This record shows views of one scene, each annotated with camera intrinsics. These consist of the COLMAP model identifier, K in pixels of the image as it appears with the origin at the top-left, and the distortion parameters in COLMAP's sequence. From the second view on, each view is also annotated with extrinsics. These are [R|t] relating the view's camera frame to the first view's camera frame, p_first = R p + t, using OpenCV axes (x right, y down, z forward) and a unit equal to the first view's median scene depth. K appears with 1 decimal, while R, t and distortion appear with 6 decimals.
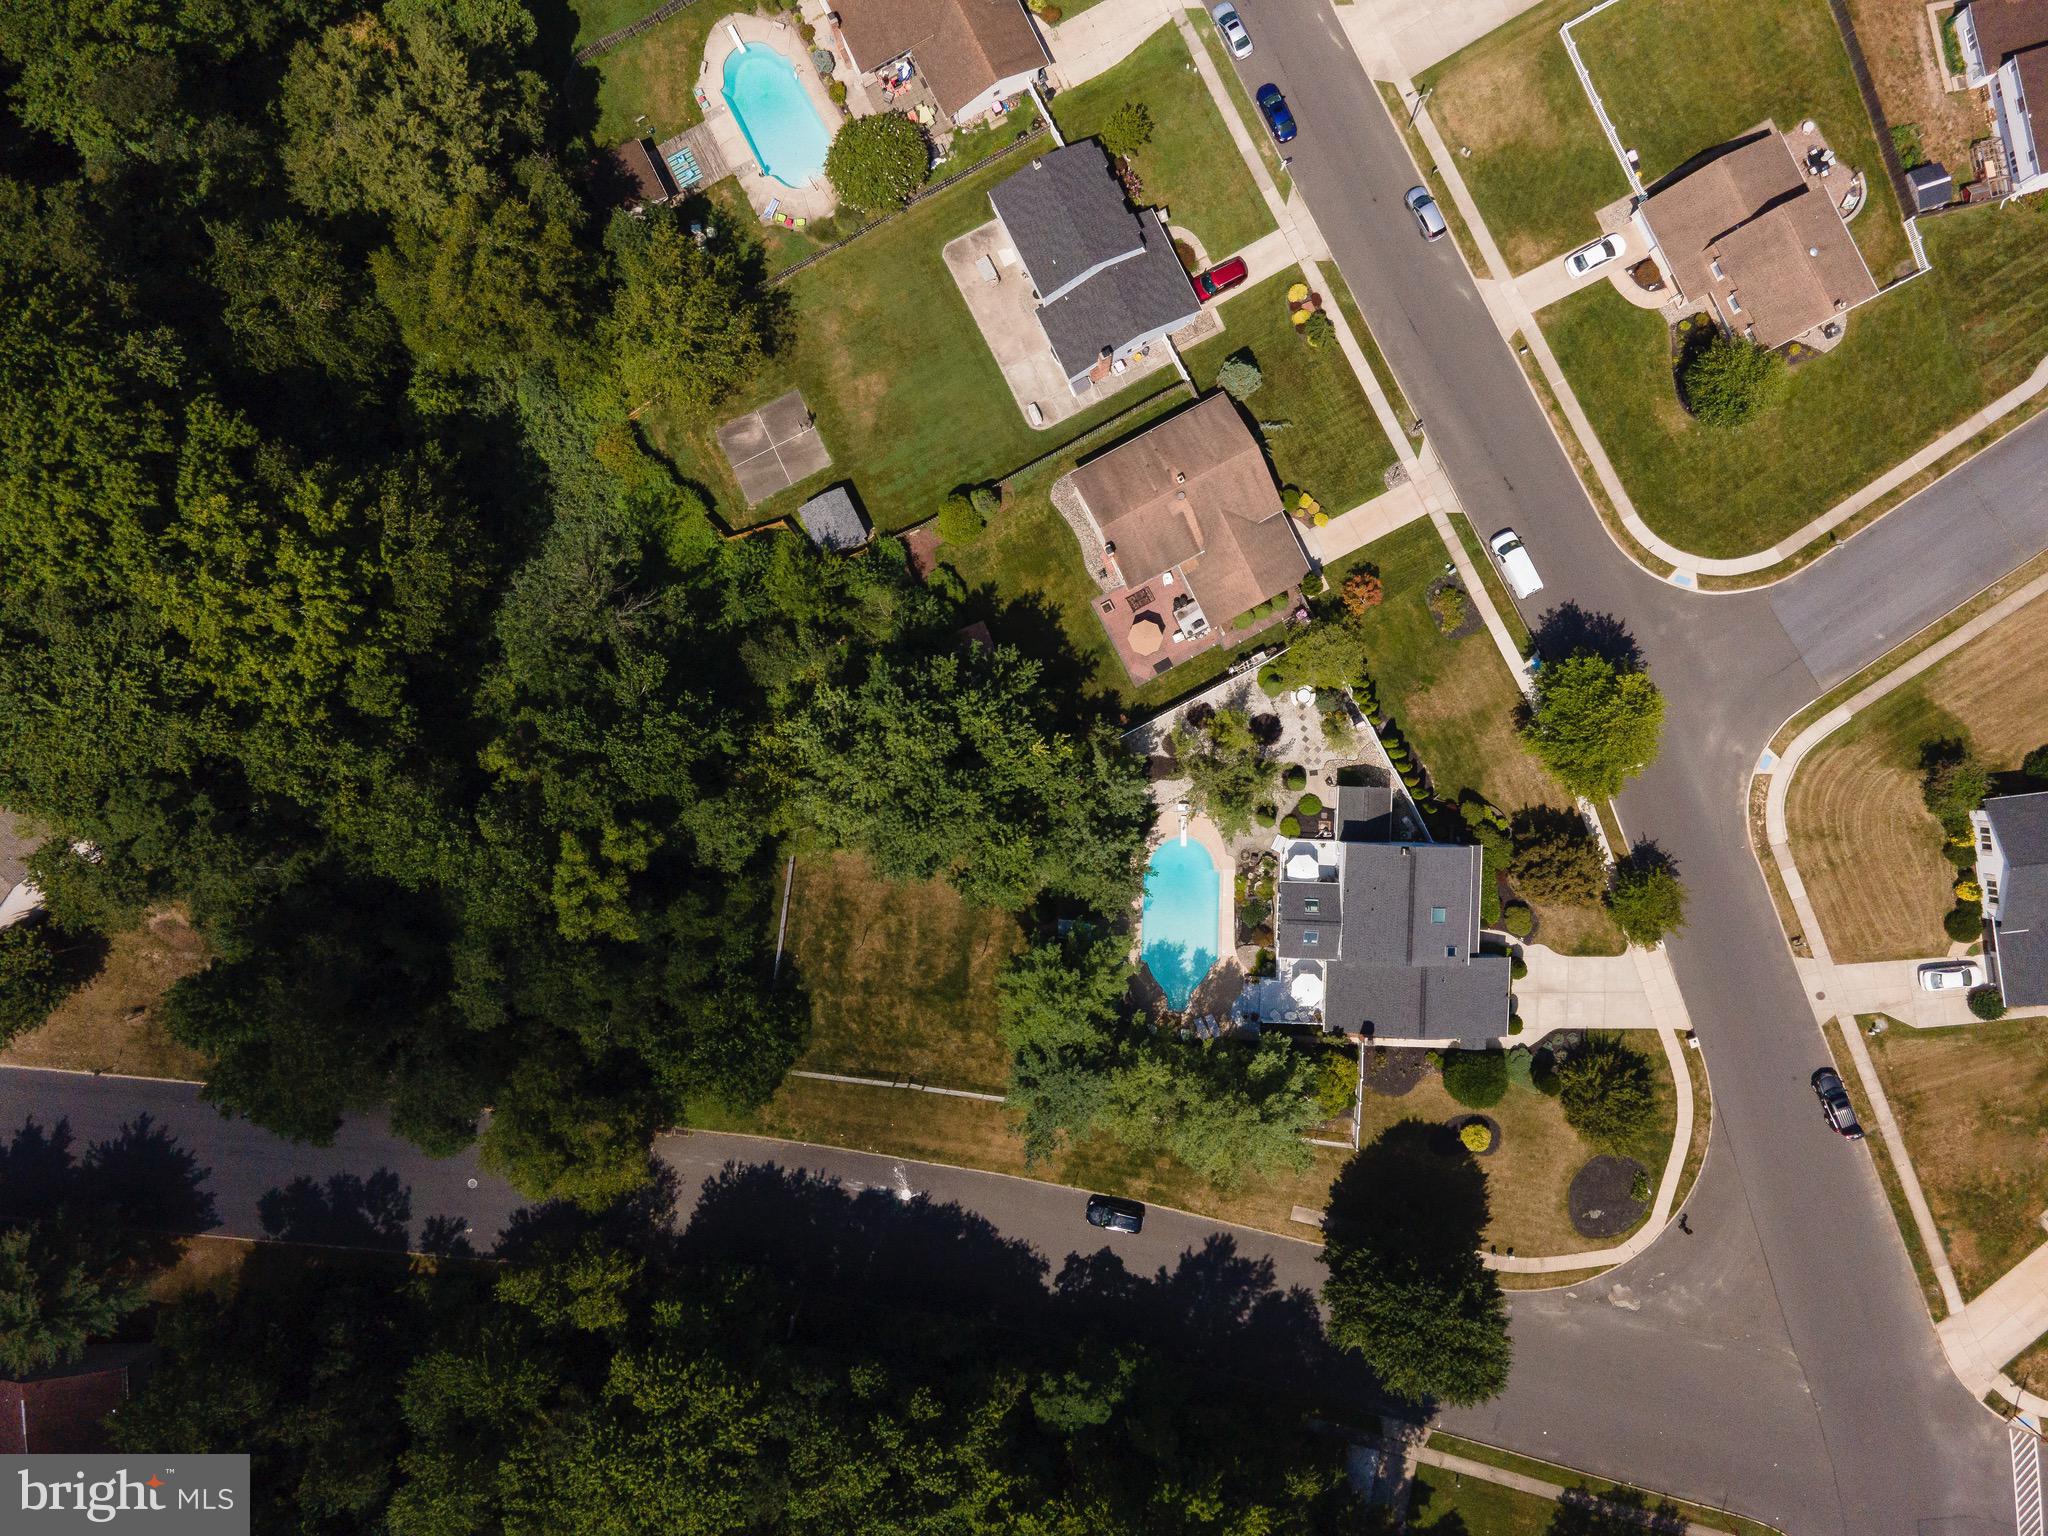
lens RADIAL K [[1511.3, 0, 1035.3], [0, 1511.3, 760.5], [0, 0, 1]] dist [0.034247, -0.023419]
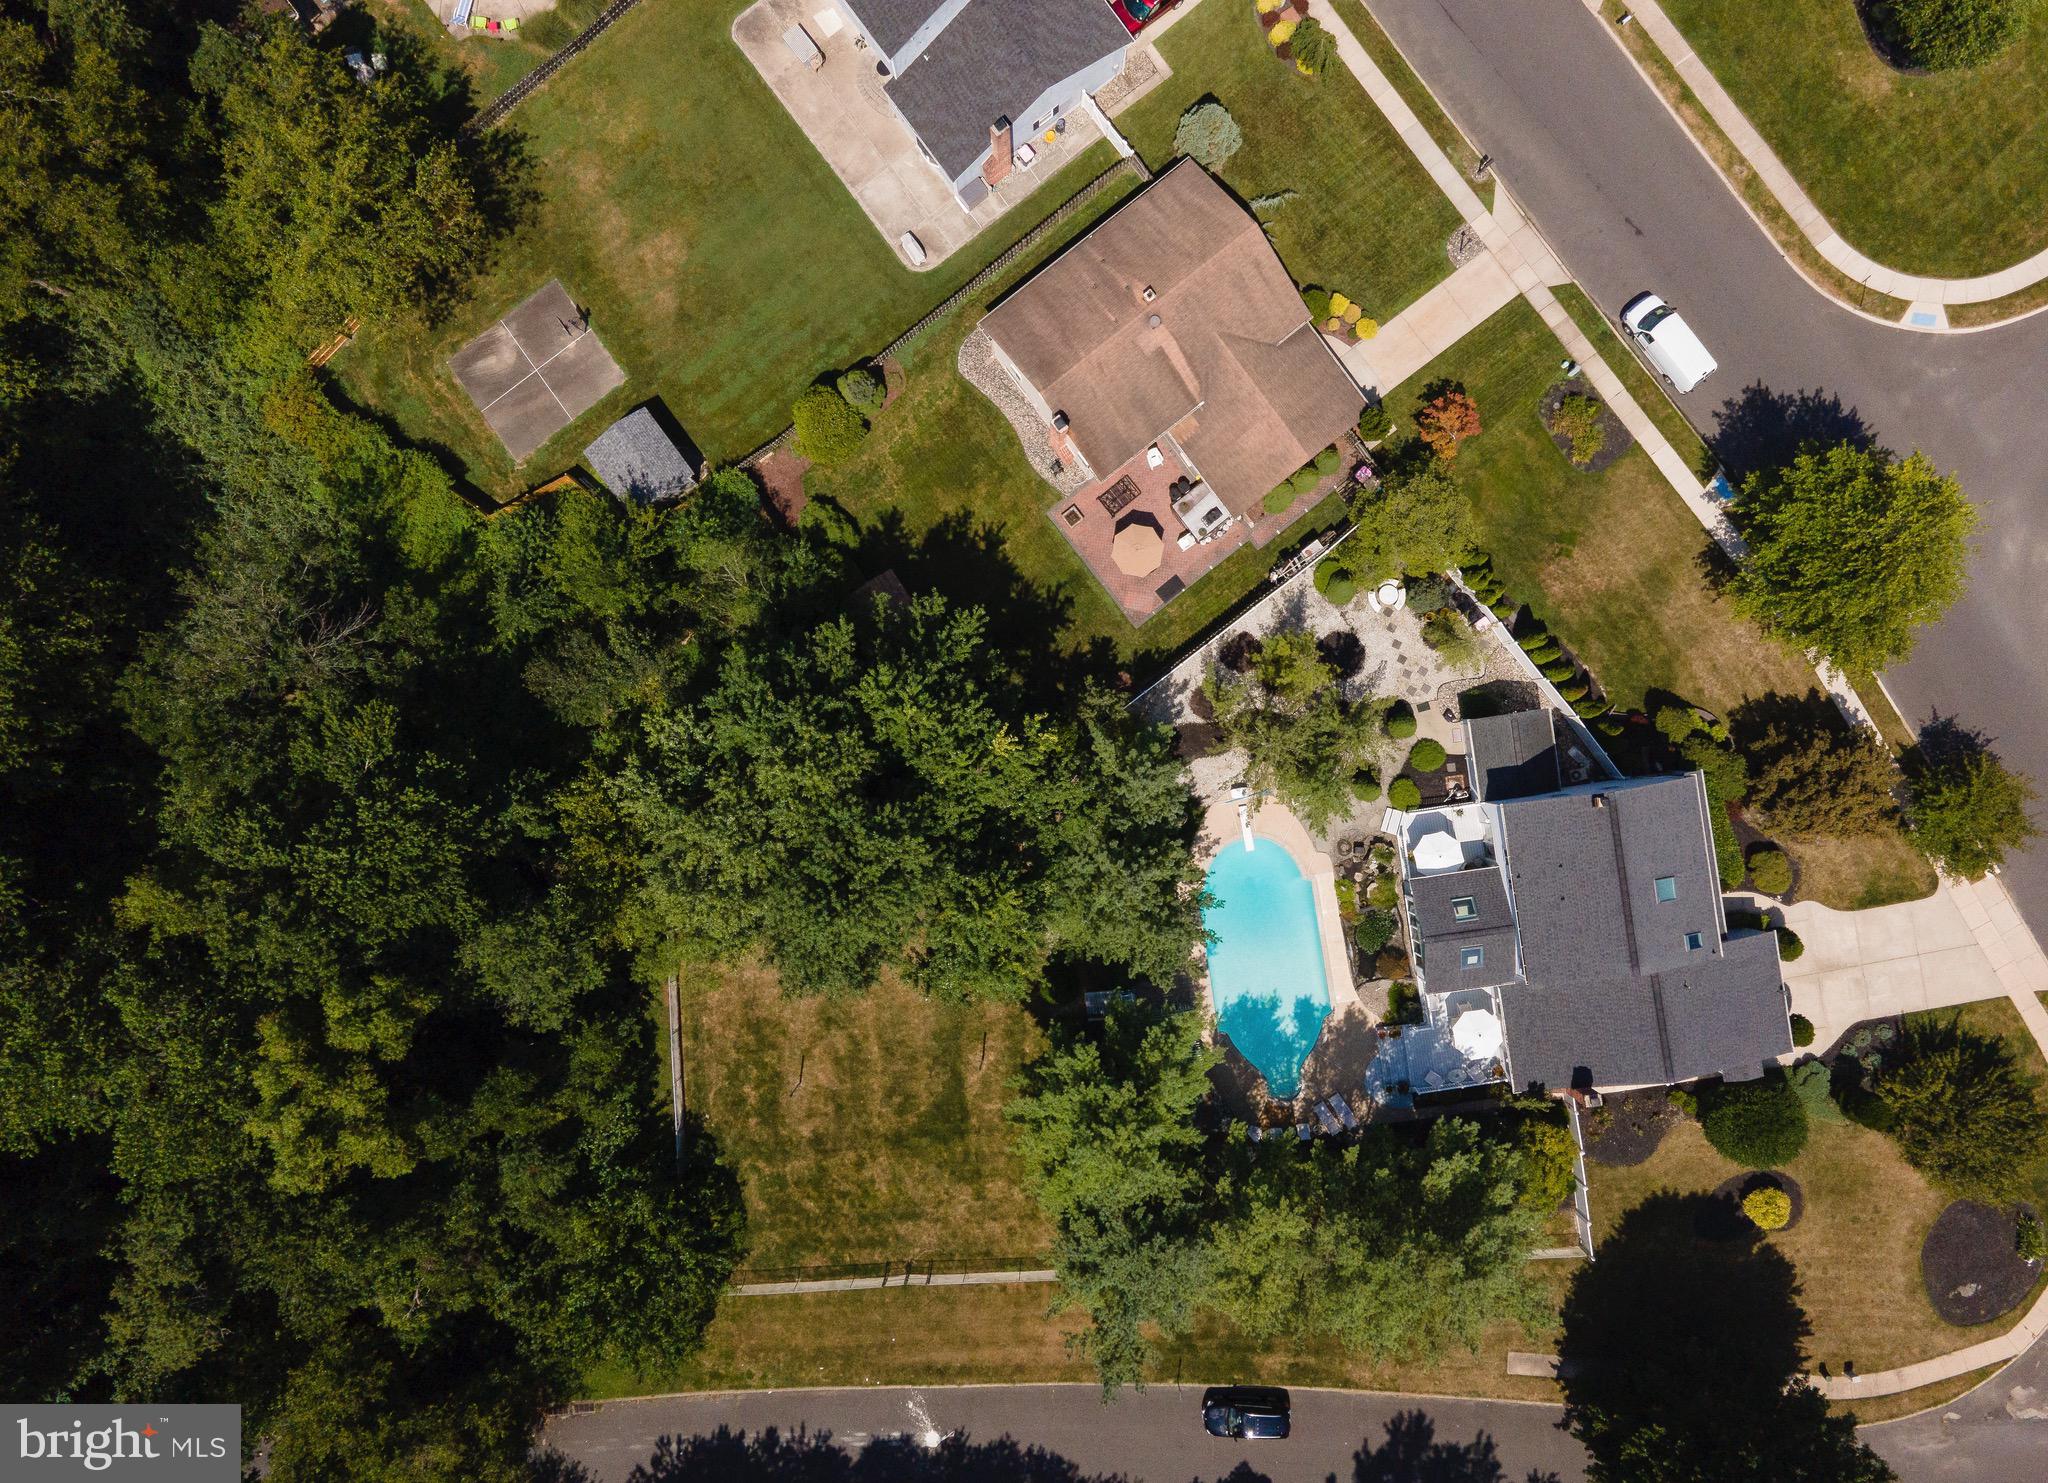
lens RADIAL K [[1519.9, 0, 1033.7], [0, 1519.9, 752.0], [0, 0, 1]] dist [0.022612, 0.026291]
pose [[0.983954, -0.178235, 0.008115, 0.007111], [0.178252, 0.983984, -0.001351, -0.001864], [-0.007744, 0.002775, 0.999966, 0.335006]]
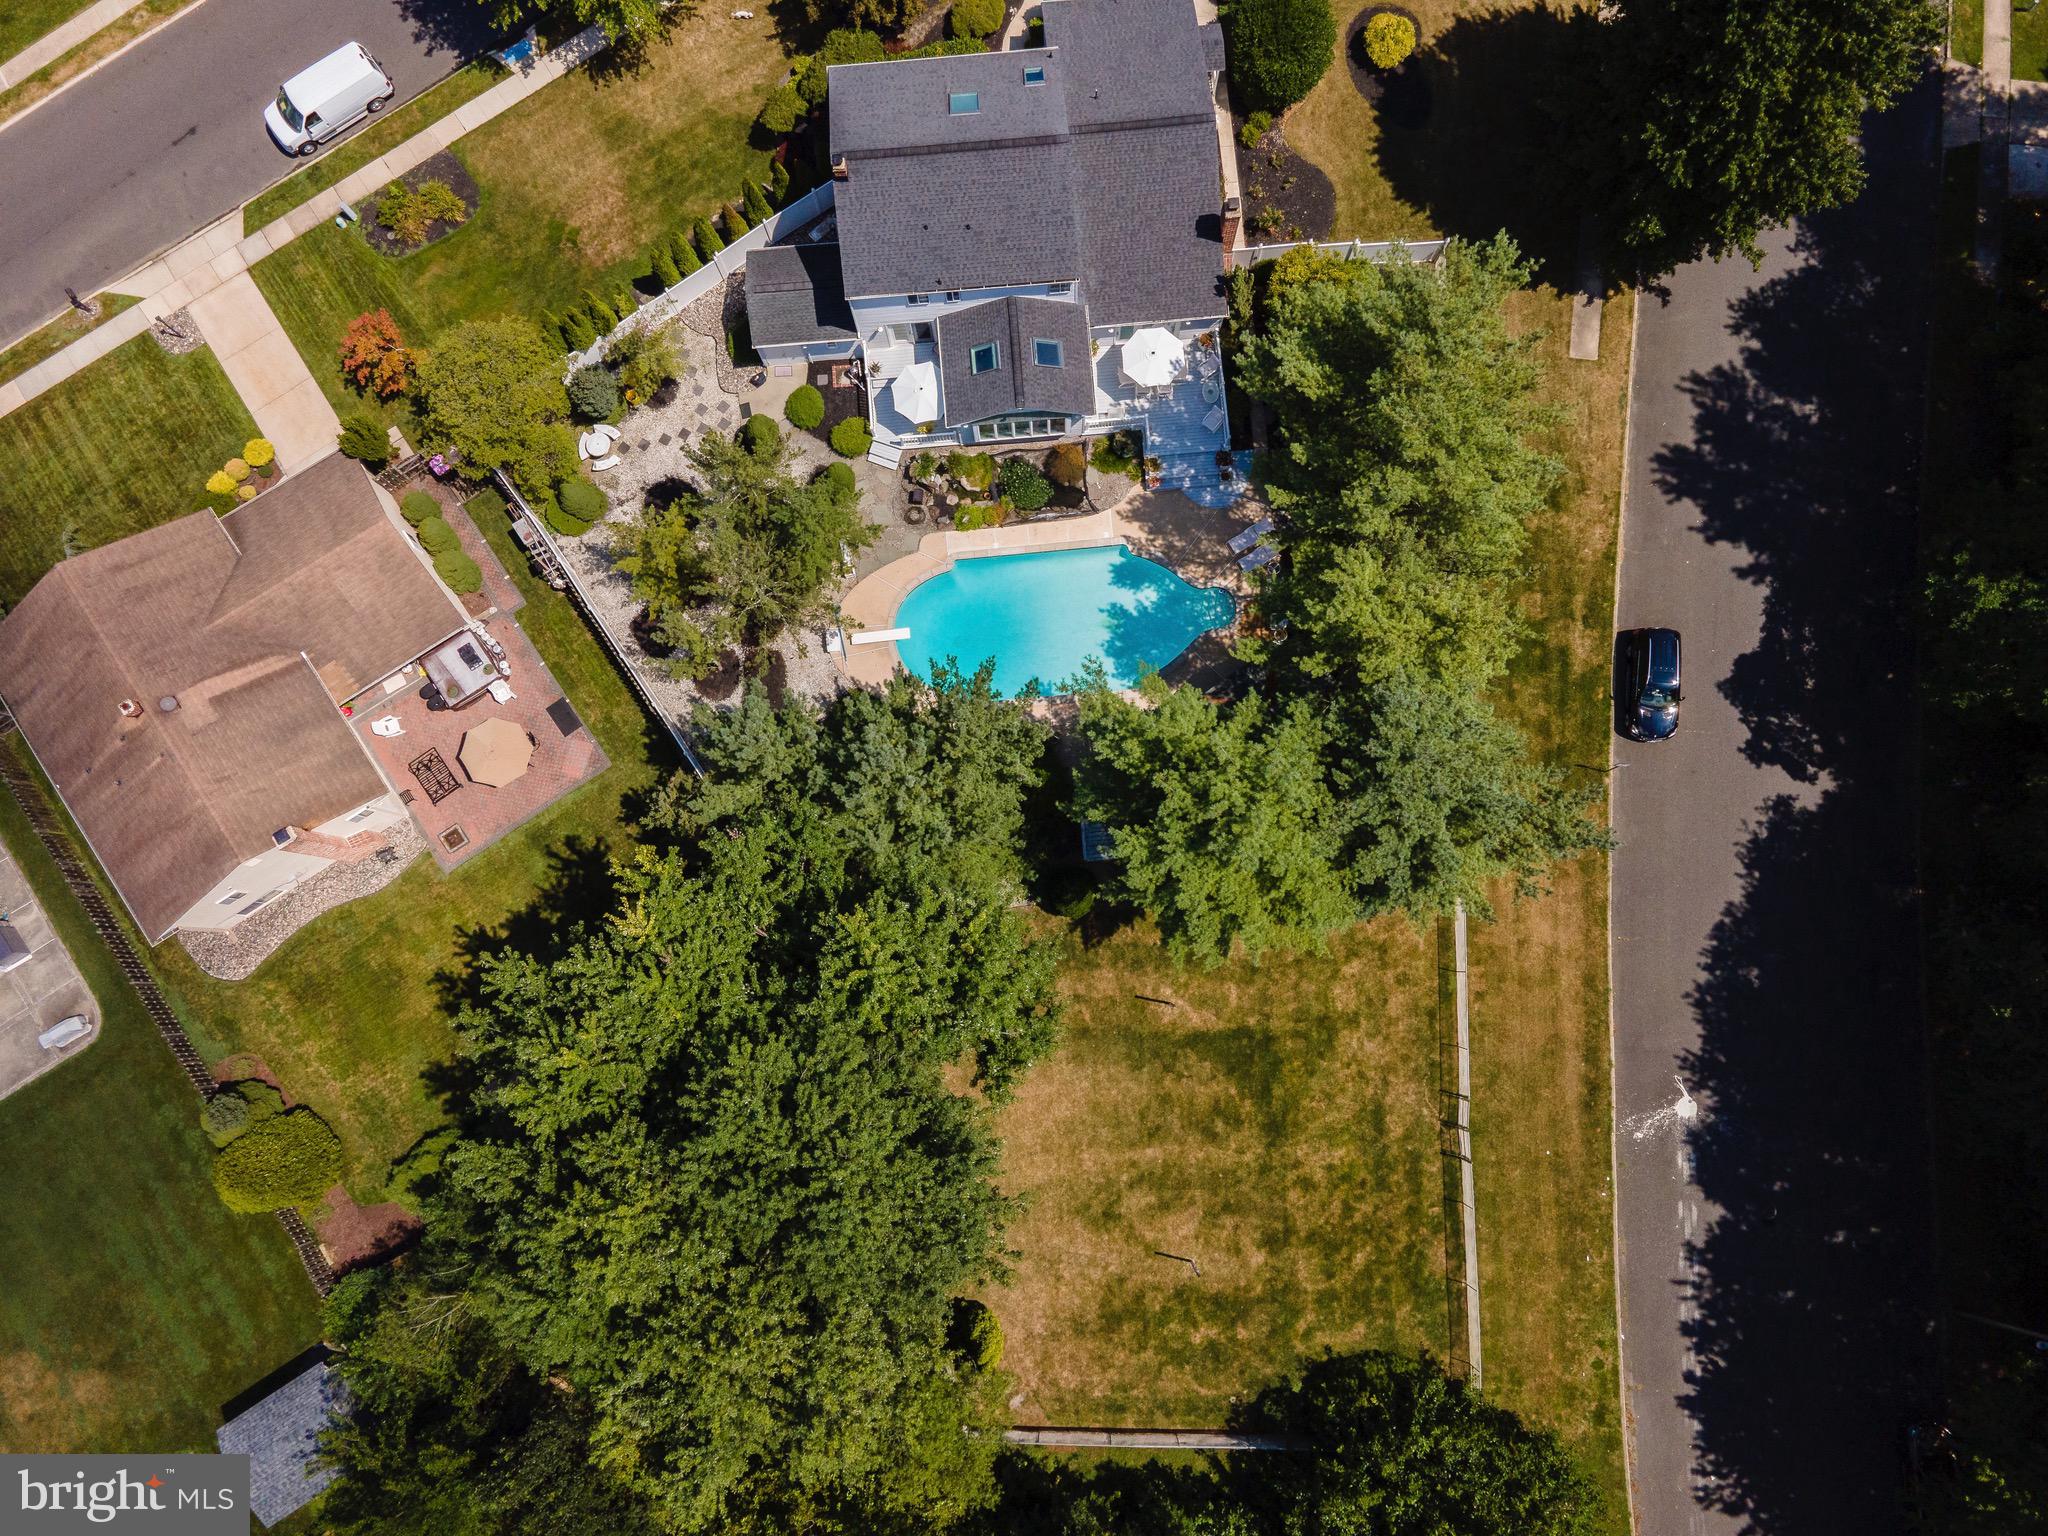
lens RADIAL K [[1487.6, 0, 1040.2], [0, 1487.6, 766.7], [0, 0, 1]] dist [0.023130, 0.030217]
pose [[-0.116942, -0.980220, 0.159668, -0.030960], [0.992894, -0.118959, -0.003102, 0.096545], [0.022035, 0.158171, 0.987166, 0.513215]]
